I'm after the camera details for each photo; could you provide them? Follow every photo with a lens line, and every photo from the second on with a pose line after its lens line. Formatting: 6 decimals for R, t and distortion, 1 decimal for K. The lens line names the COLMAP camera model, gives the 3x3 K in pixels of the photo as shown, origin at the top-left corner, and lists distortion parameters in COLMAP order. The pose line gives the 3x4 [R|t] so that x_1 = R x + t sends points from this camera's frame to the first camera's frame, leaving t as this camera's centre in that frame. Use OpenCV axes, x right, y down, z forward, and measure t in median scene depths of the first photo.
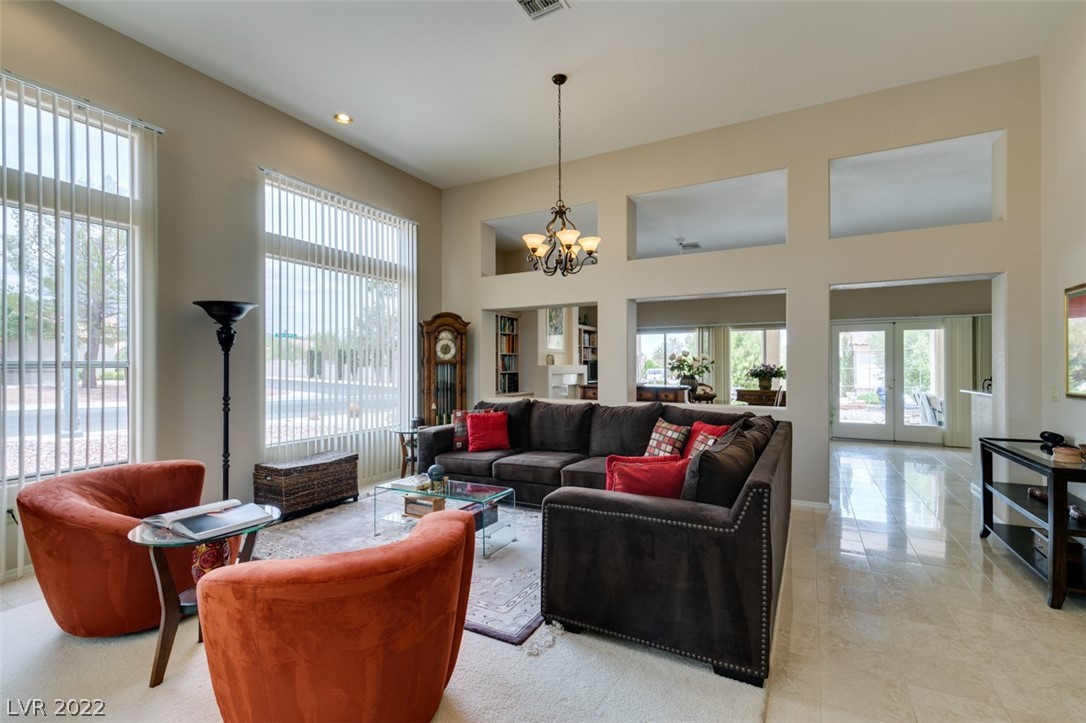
lens RADIAL K [[485.9, 0, 541.2], [0, 485.9, 364.6], [0, 0, 1]] dist [0.002489, -0.000470]
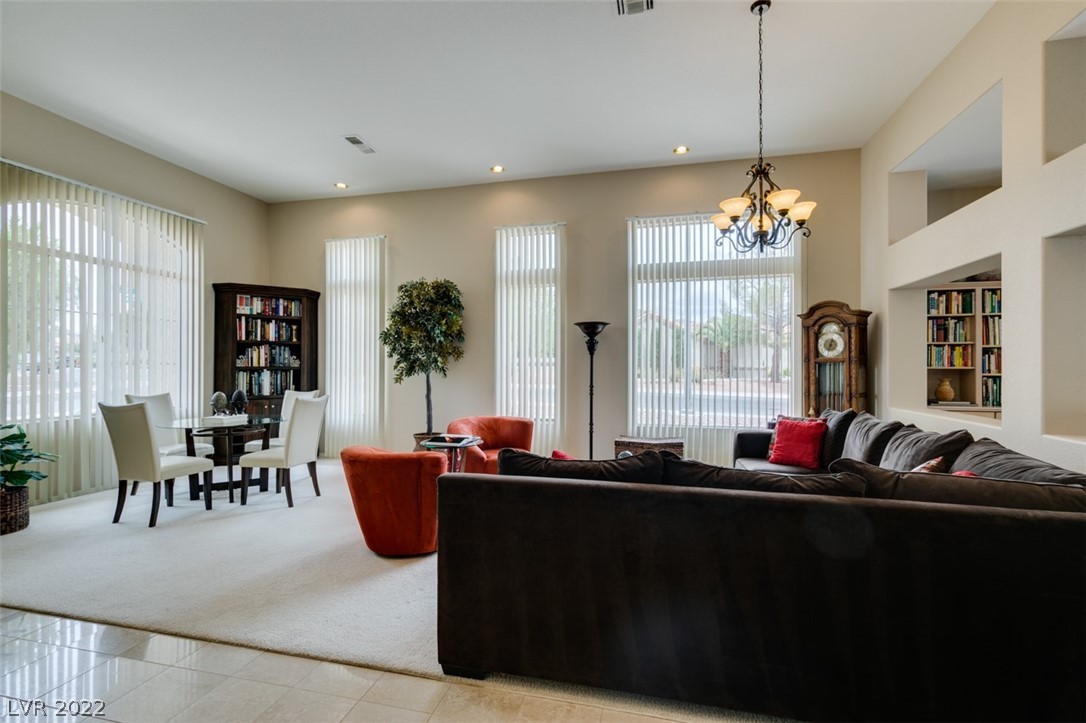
lens RADIAL K [[483.4, 0, 541.2], [0, 483.4, 364.5], [0, 0, 1]] dist [0.005543, -0.001499]
pose [[0.260786, -0.000647, -0.965396, 0.586135], [0.002221, 0.999998, -0.000070, 0.001526], [0.965394, -0.002126, 0.260787, 0.362948]]
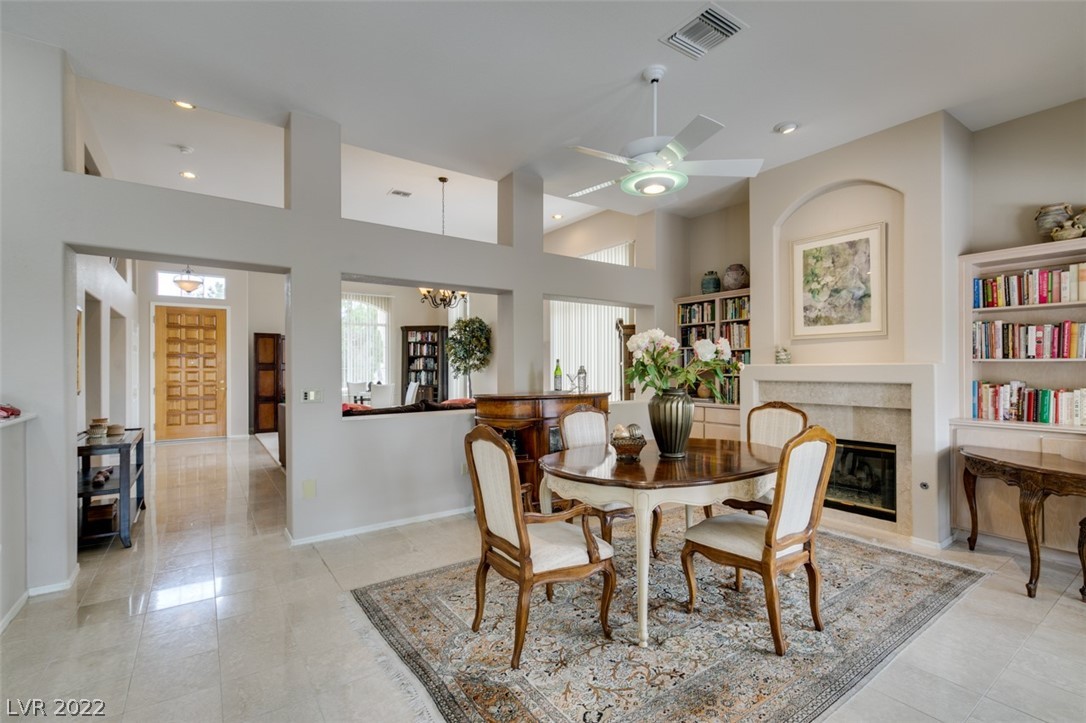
lens RADIAL K [[485.1, 0, 543.9], [0, 485.1, 367.5], [0, 0, 1]] dist [0.000965, -0.000465]
pose [[-0.437279, 0.001093, -0.899325, 1.041488], [0.007214, 0.999971, -0.002292, 0.006652], [0.899297, -0.007490, -0.437275, 1.597049]]
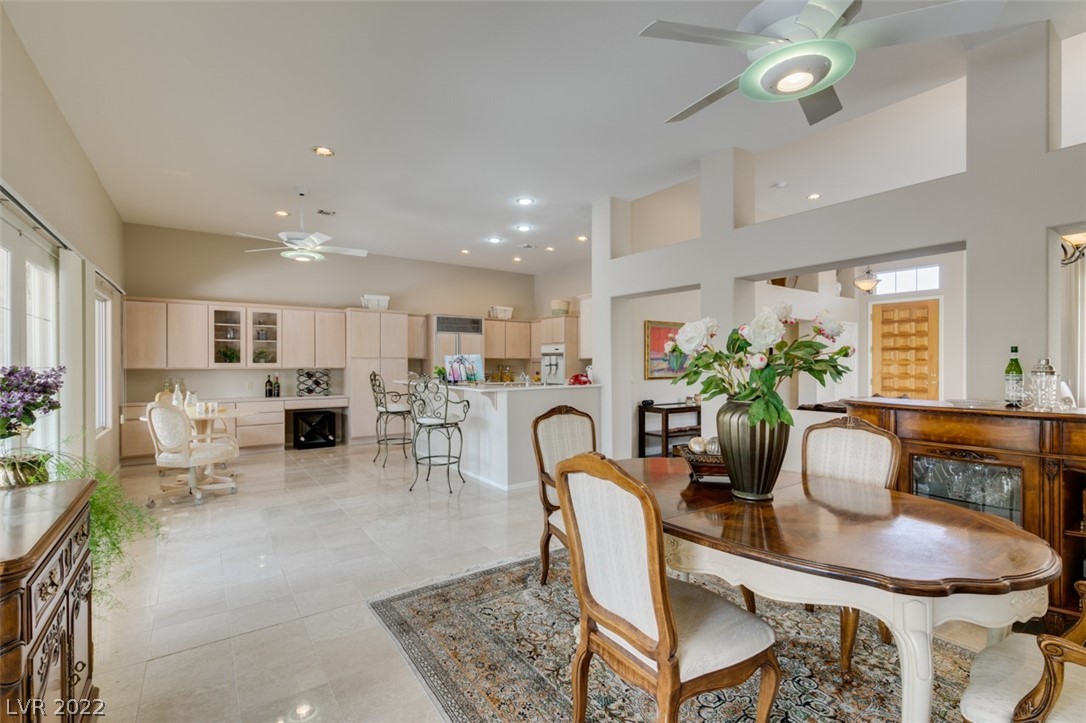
lens RADIAL K [[483.4, 0, 541.2], [0, 483.4, 364.5], [0, 0, 1]] dist [0.005543, -0.001499]
pose [[-0.897531, -0.001246, 0.440949, 0.425996], [-0.000378, 0.999998, 0.002056, 0.005420], [-0.440950, 0.001678, -0.897530, 1.901065]]
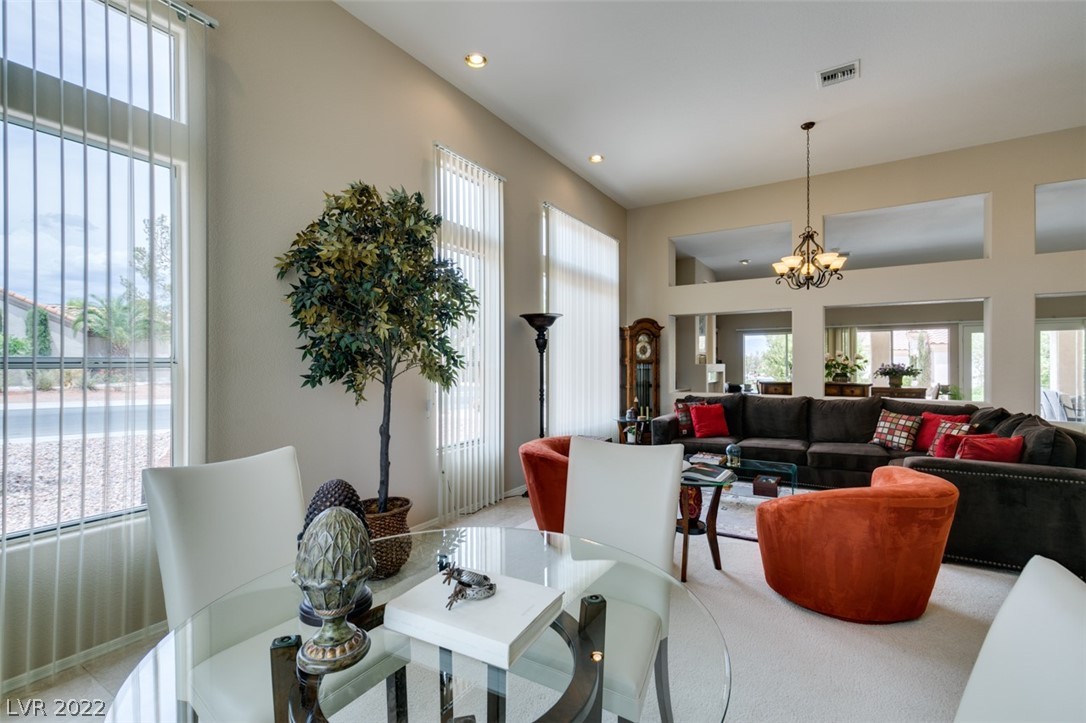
lens RADIAL K [[483.9, 0, 543.0], [0, 483.9, 361.5], [0, 0, 1]] dist [0.007500, -0.000445]
pose [[0.998319, 0.000078, -0.057963, -0.447501], [-0.000315, 0.999992, -0.004091, -0.000013], [0.057962, 0.004103, 0.998310, -0.190961]]
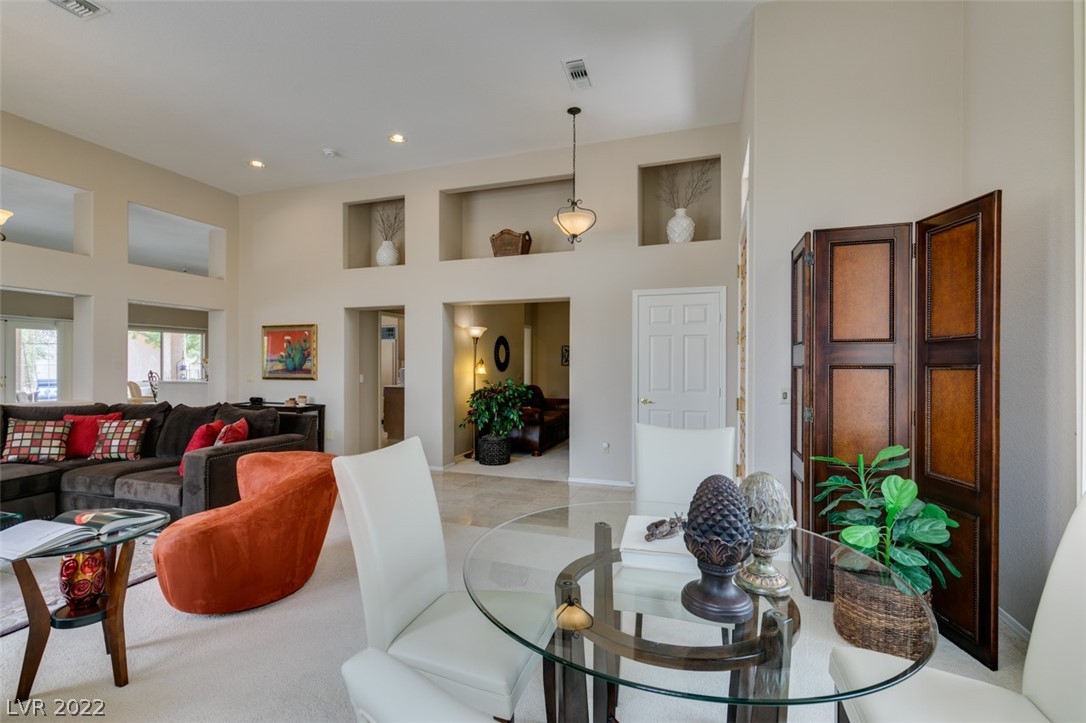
lens RADIAL K [[483.4, 0, 541.2], [0, 483.4, 364.5], [0, 0, 1]] dist [0.005543, -0.001499]
pose [[-0.167053, 0.000844, 0.985947, -0.751075], [-0.005339, 0.999984, -0.001760, 0.002600], [-0.985933, -0.005558, -0.167046, 0.132136]]
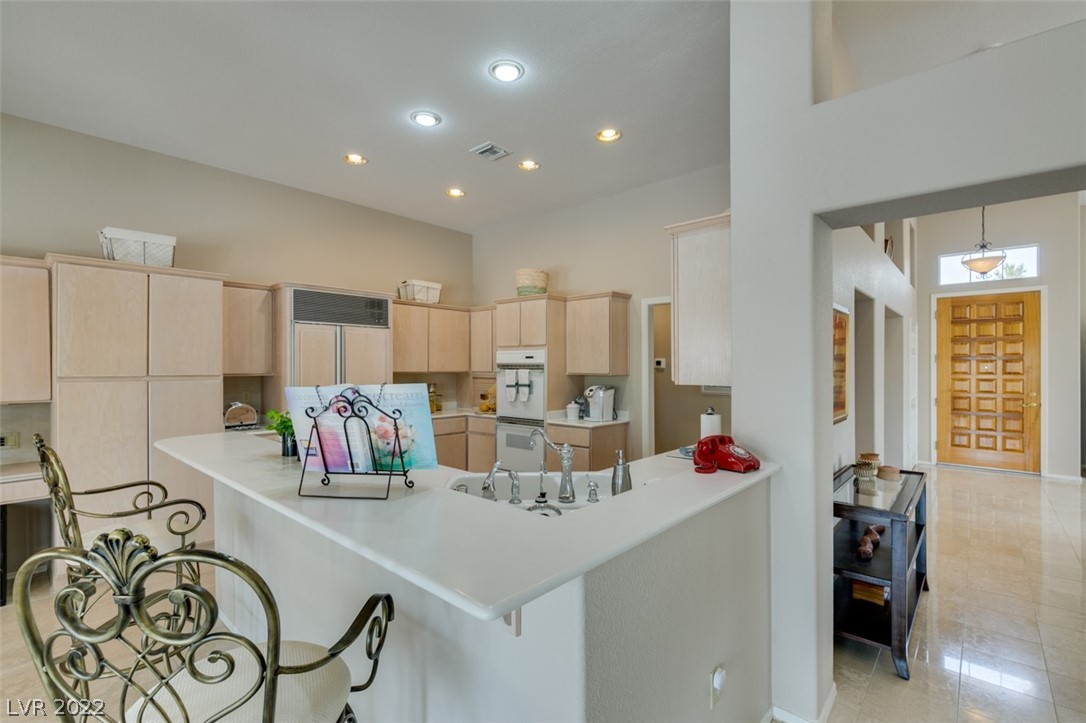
lens RADIAL K [[485.9, 0, 541.2], [0, 485.9, 364.6], [0, 0, 1]] dist [0.002489, -0.000470]
pose [[-0.972747, 0.001543, 0.231862, 0.892324], [0.000260, 0.999984, -0.005565, -0.025406], [-0.231867, -0.005353, -0.972733, 1.258154]]
